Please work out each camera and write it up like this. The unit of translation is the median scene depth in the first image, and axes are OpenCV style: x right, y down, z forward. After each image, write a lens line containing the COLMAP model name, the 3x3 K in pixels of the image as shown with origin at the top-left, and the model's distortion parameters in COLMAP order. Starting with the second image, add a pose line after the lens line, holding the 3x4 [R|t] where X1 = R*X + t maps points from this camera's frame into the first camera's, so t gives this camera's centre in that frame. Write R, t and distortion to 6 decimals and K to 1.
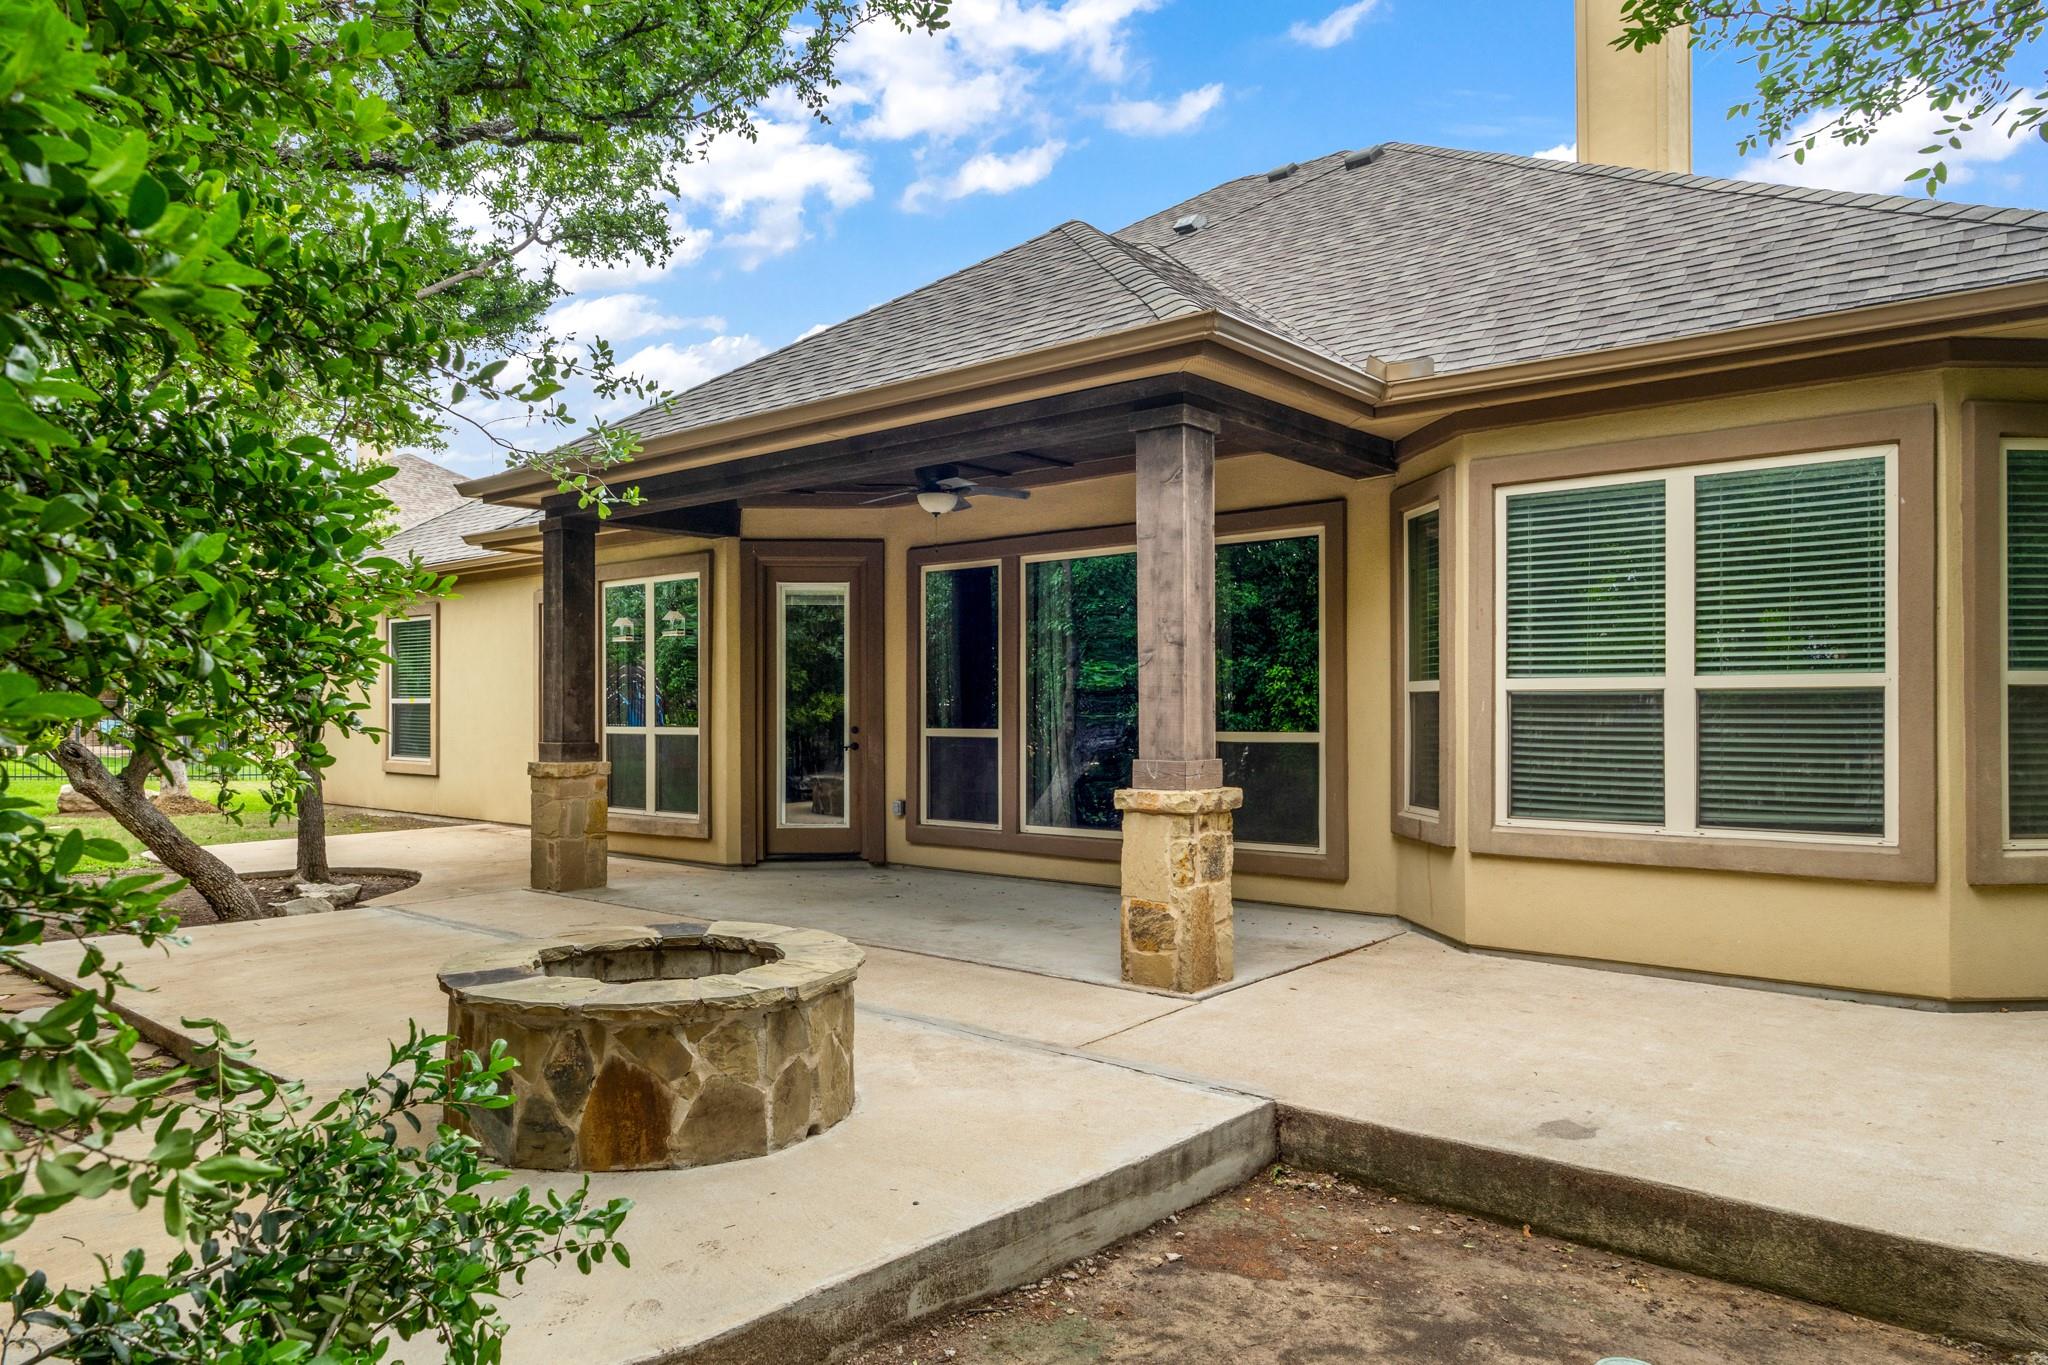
lens RADIAL K [[1302.5, 0, 989.6], [0, 1302.5, 702.0], [0, 0, 1]] dist [-0.004023, -0.001718]
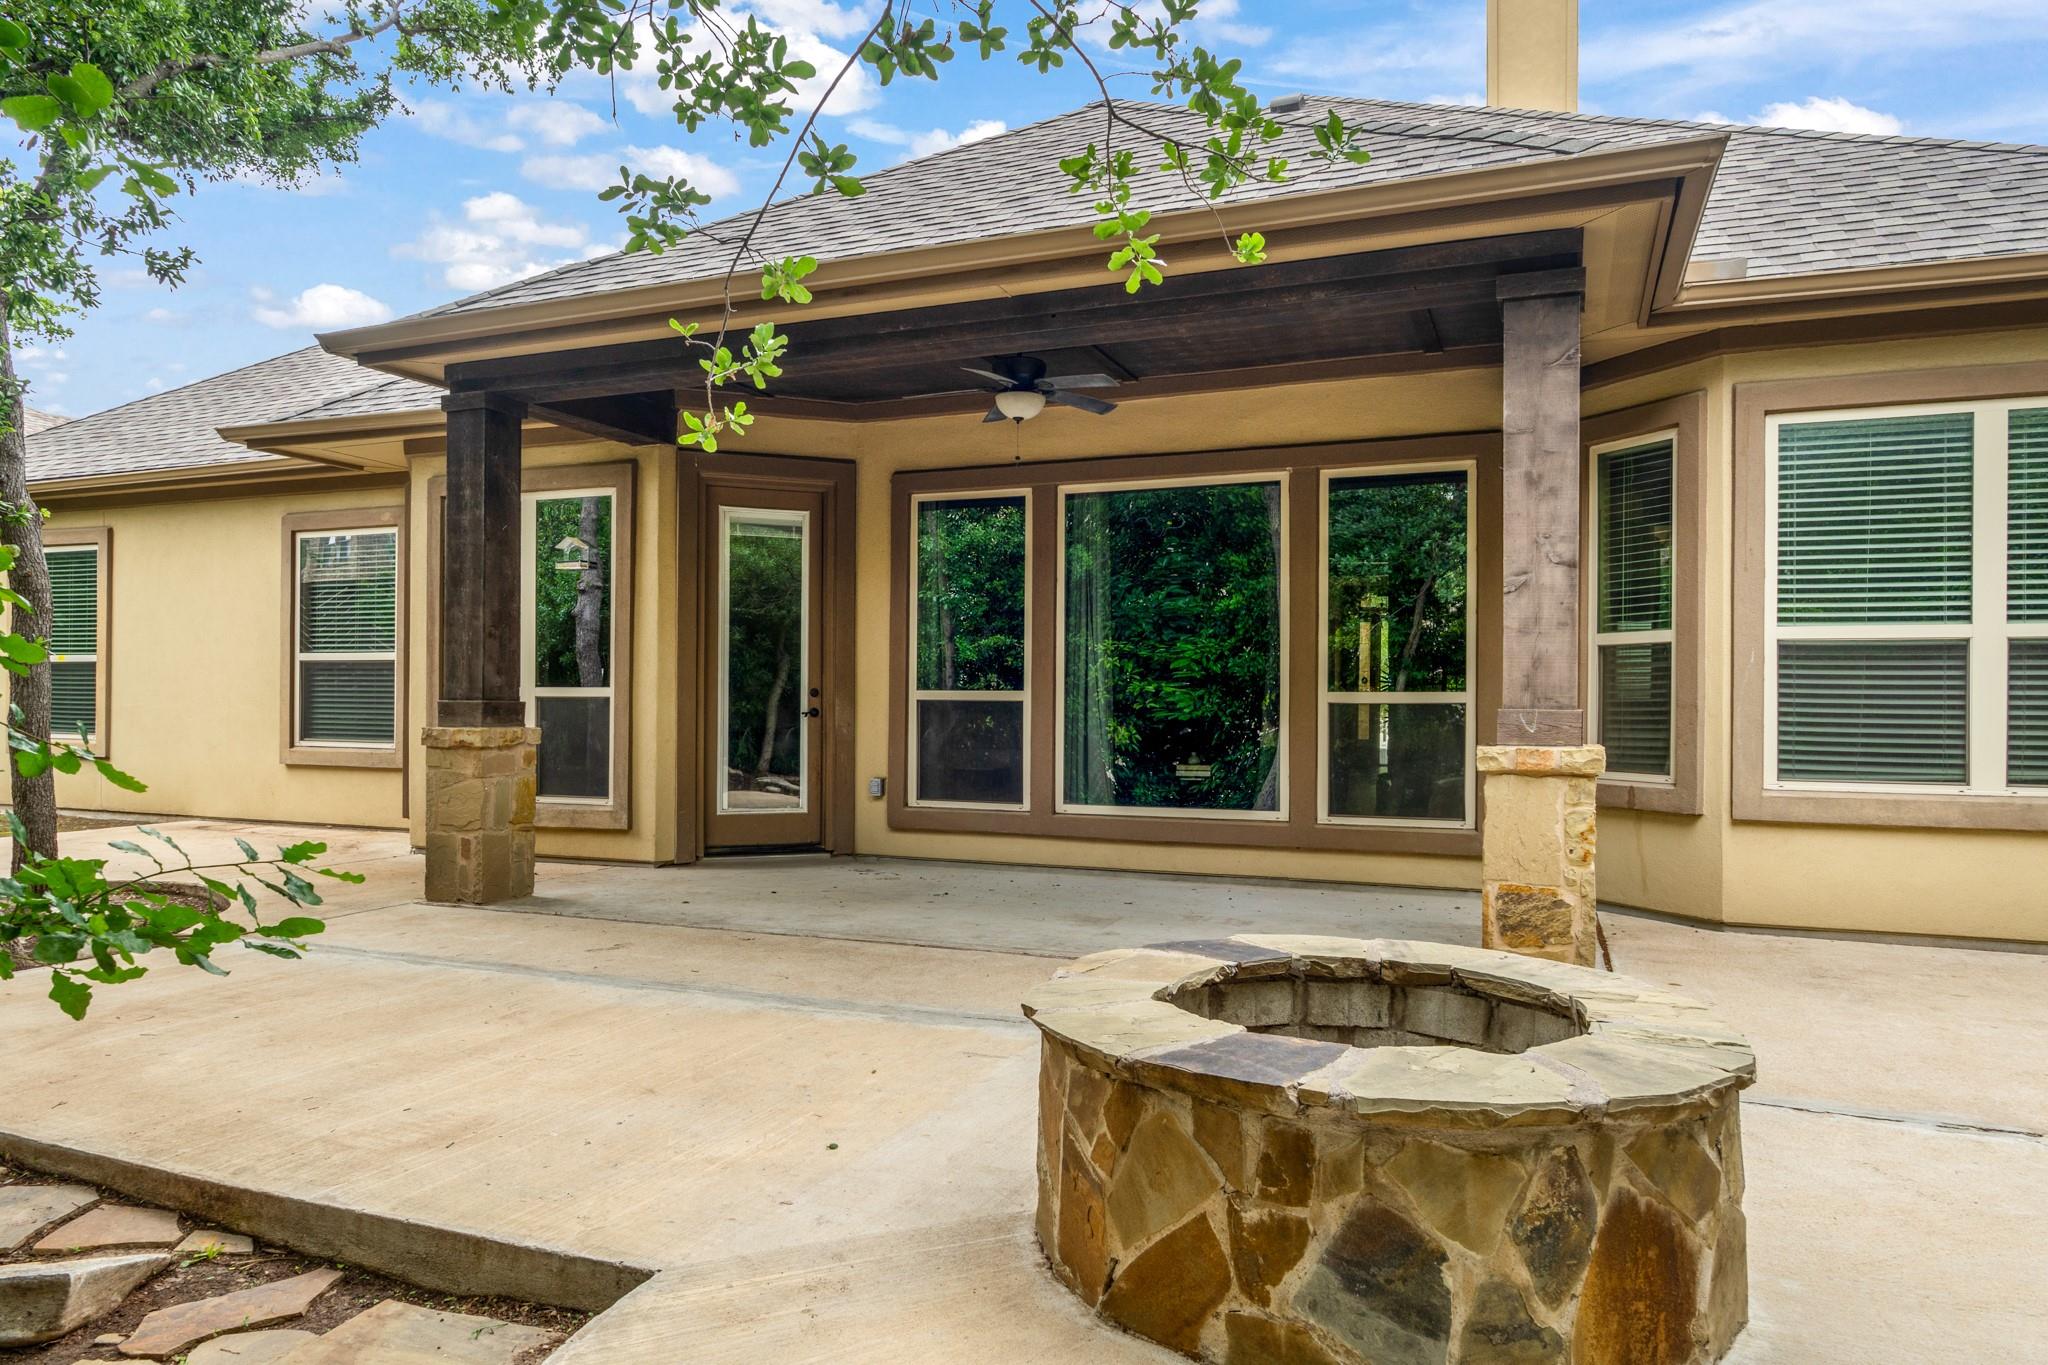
lens RADIAL K [[1302.5, 0, 1009.9], [0, 1302.5, 696.8], [0, 0, 1]] dist [-0.004023, -0.001718]
pose [[0.951140, 0.010400, 0.308585, -0.292938], [-0.011161, 0.999937, 0.000699, 0.027269], [-0.308558, -0.004109, 0.951197, 0.229810]]
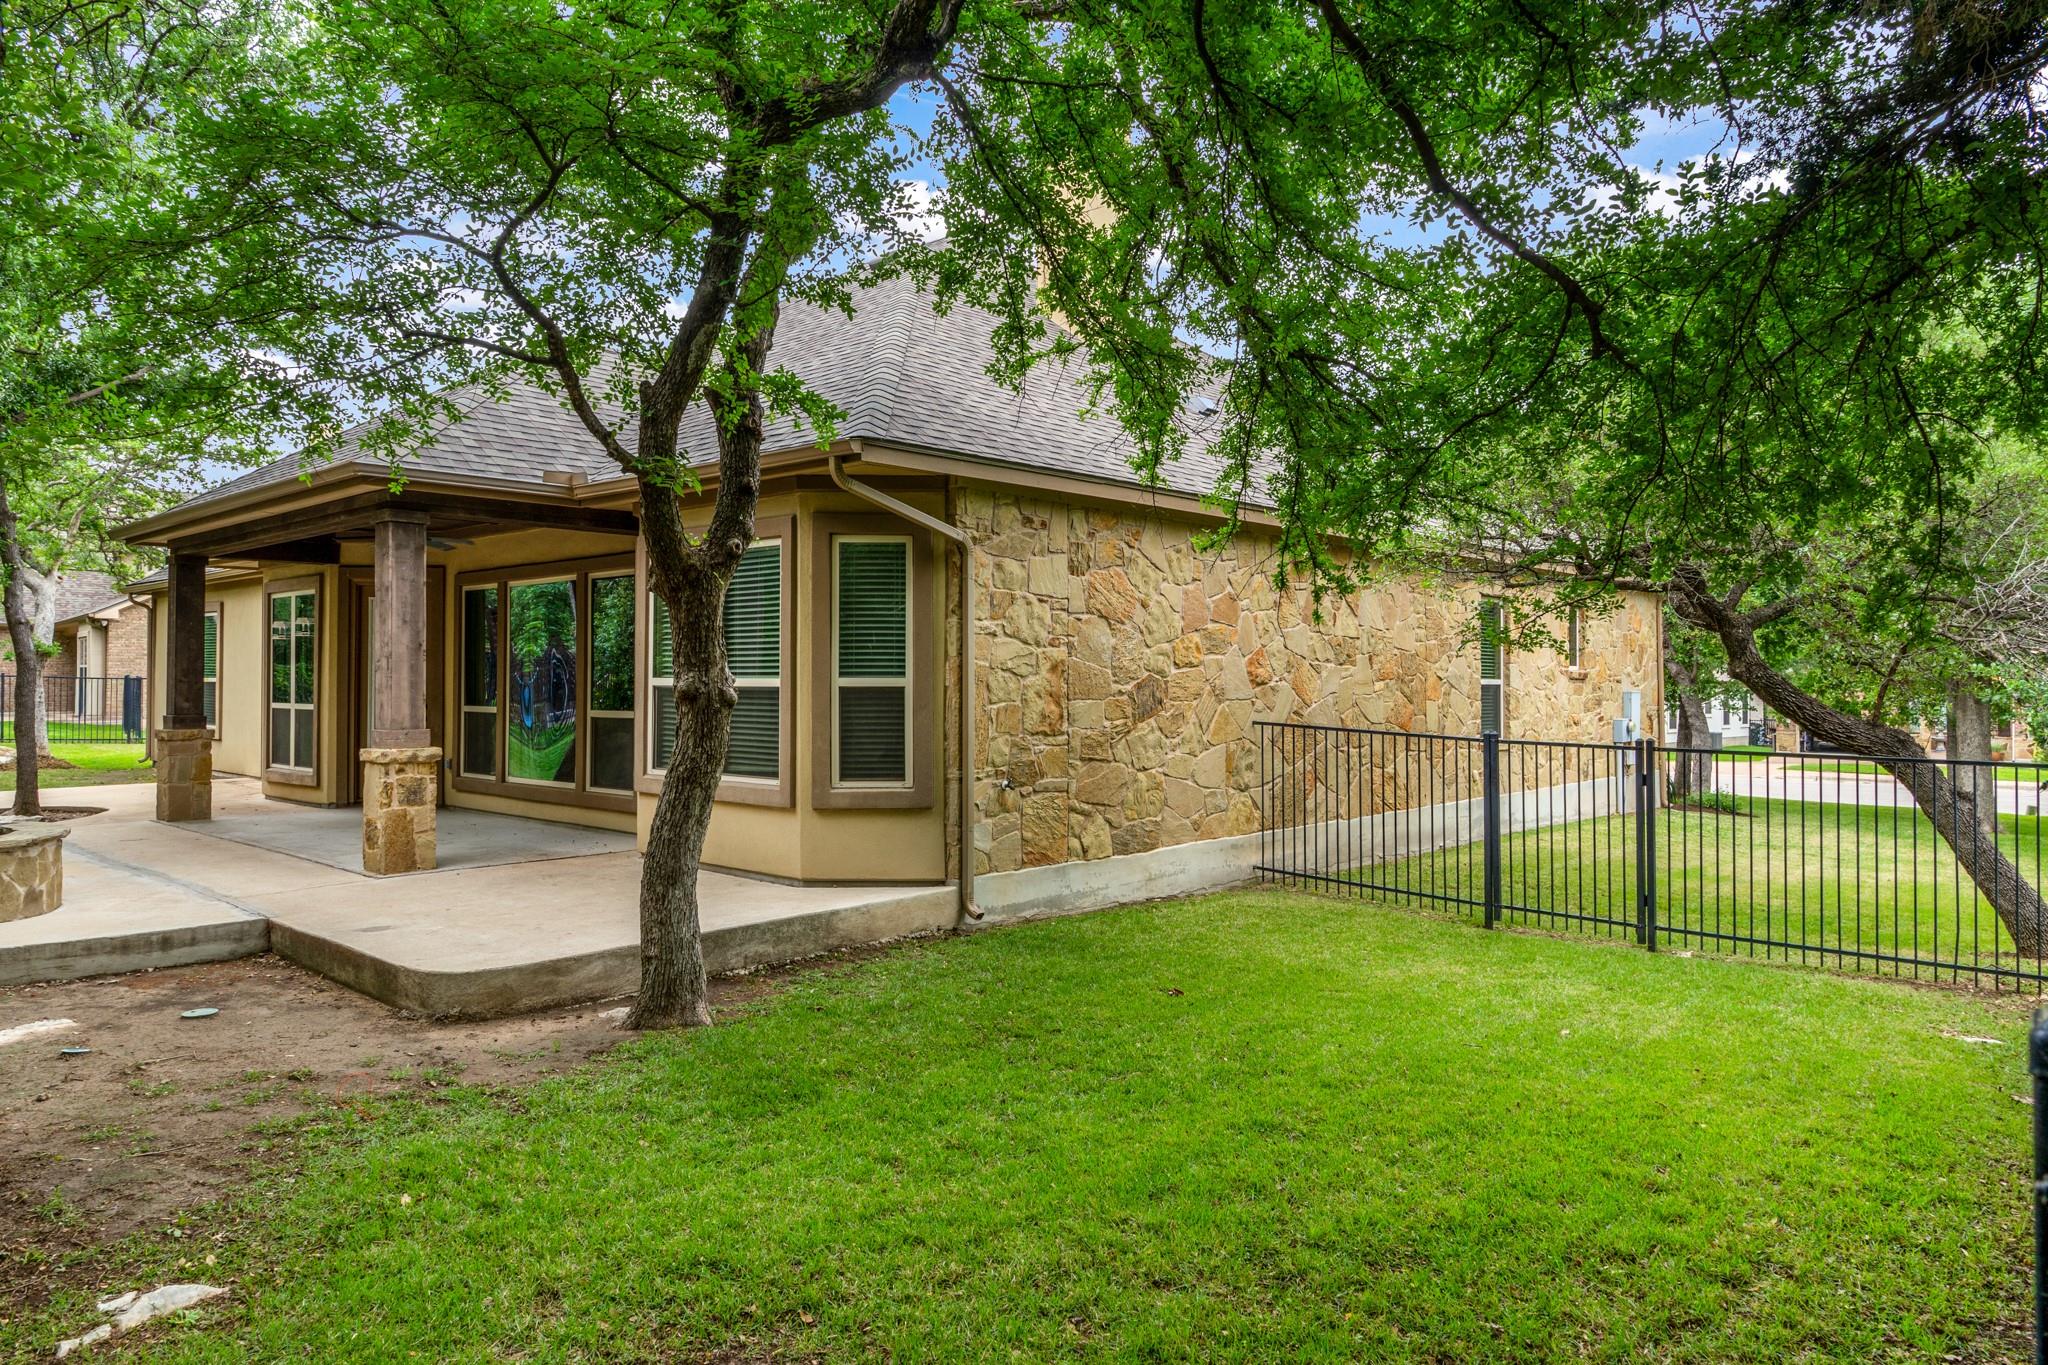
lens RADIAL K [[1302.5, 0, 1015.0], [0, 1302.5, 648.8], [0, 0, 1]] dist [-0.004023, -0.001718]
pose [[0.999582, 0.002679, -0.028785, 0.664488], [-0.003171, 0.999849, -0.017060, -0.020890], [0.028735, 0.017144, 0.999440, -0.399050]]
